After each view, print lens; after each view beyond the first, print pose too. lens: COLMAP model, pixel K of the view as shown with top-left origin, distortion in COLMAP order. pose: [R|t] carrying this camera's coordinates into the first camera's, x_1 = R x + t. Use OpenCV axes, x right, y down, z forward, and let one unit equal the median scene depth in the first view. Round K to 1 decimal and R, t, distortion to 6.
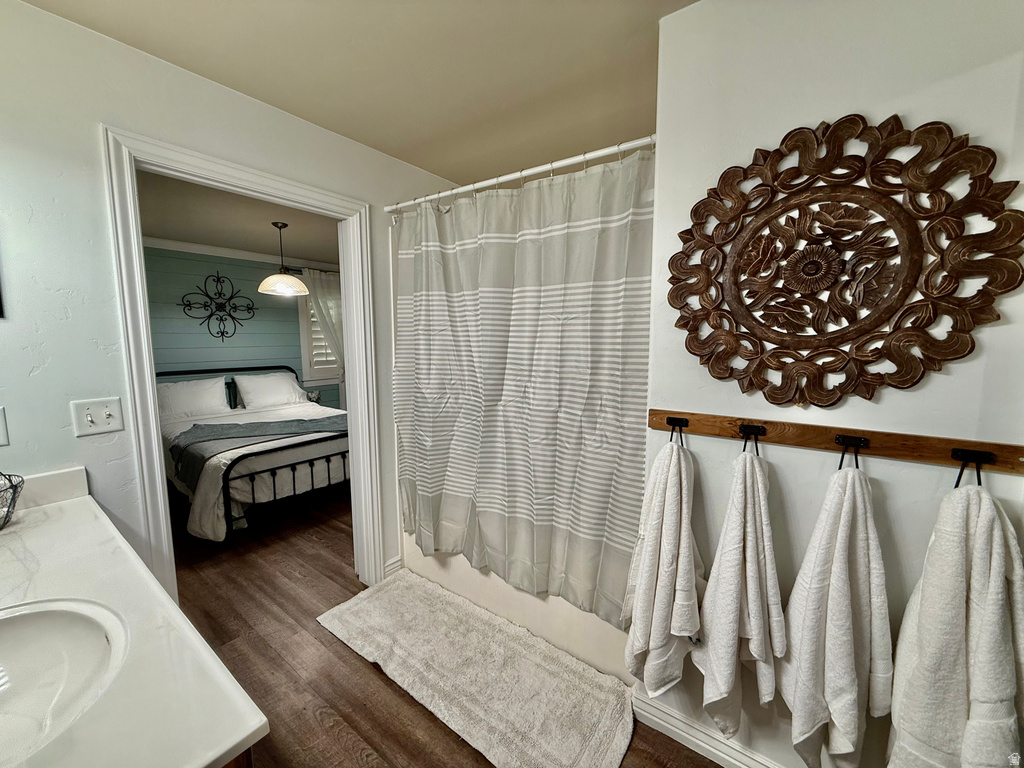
lens RADIAL K [[407.7, 0, 513.3], [0, 407.7, 379.3], [0, 0, 1]] dist [-0.002967, 0.001066]
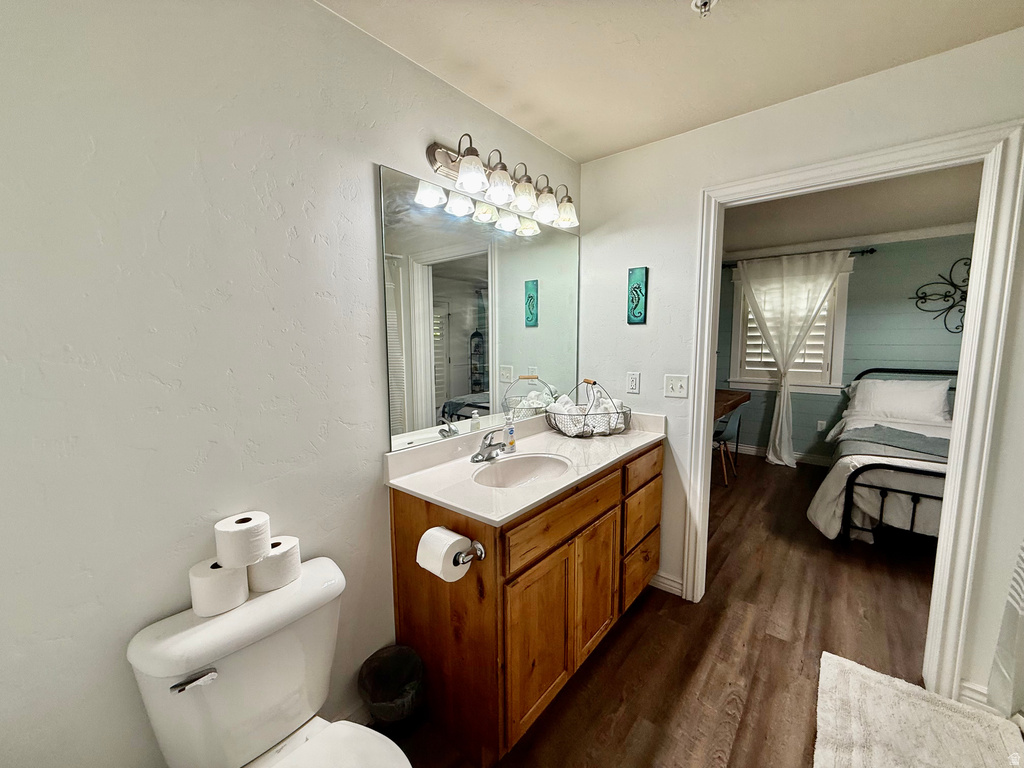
lens RADIAL K [[407.7, 0, 510.4], [0, 407.7, 382.4], [0, 0, 1]] dist [-0.002967, 0.001066]
pose [[-0.059500, 0.116780, -0.991374, 0.249272], [-0.095047, 0.987958, 0.122083, -0.025480], [0.993693, 0.101491, -0.047684, 0.206995]]
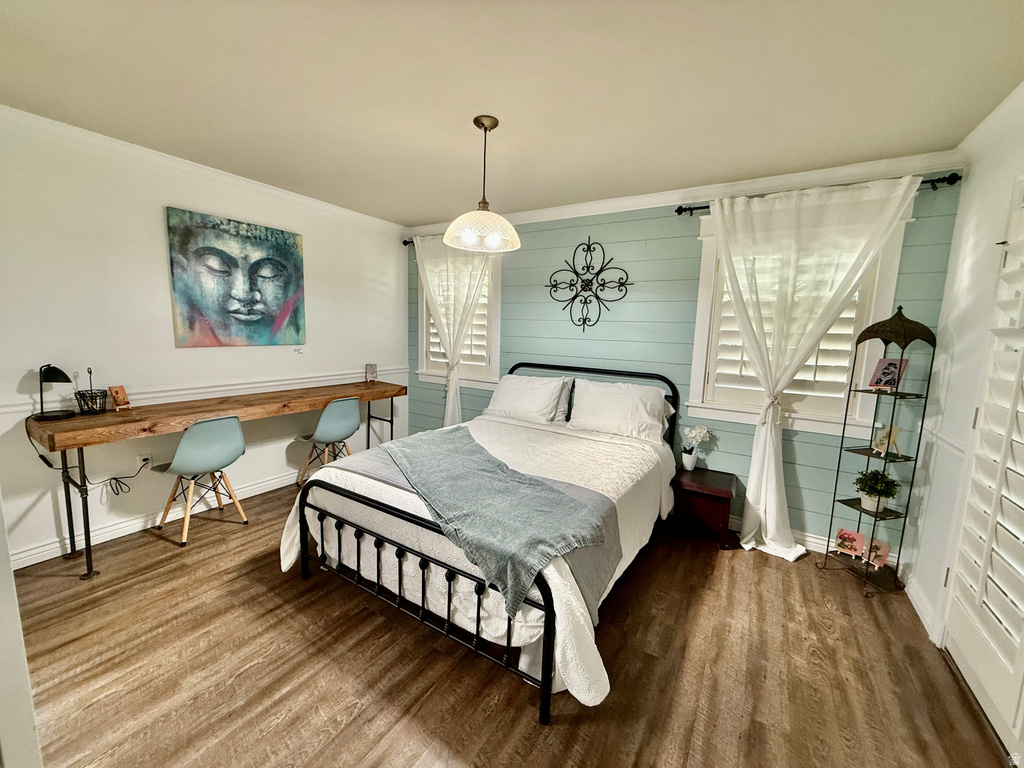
lens RADIAL K [[407.7, 0, 509.2], [0, 407.7, 380.7], [0, 0, 1]] dist [-0.002967, 0.001066]
pose [[0.067795, 0.141205, -0.987656, 0.049722], [-0.134678, 0.982168, 0.131175, -0.124553], [0.988567, 0.124122, 0.085604, 1.206074]]
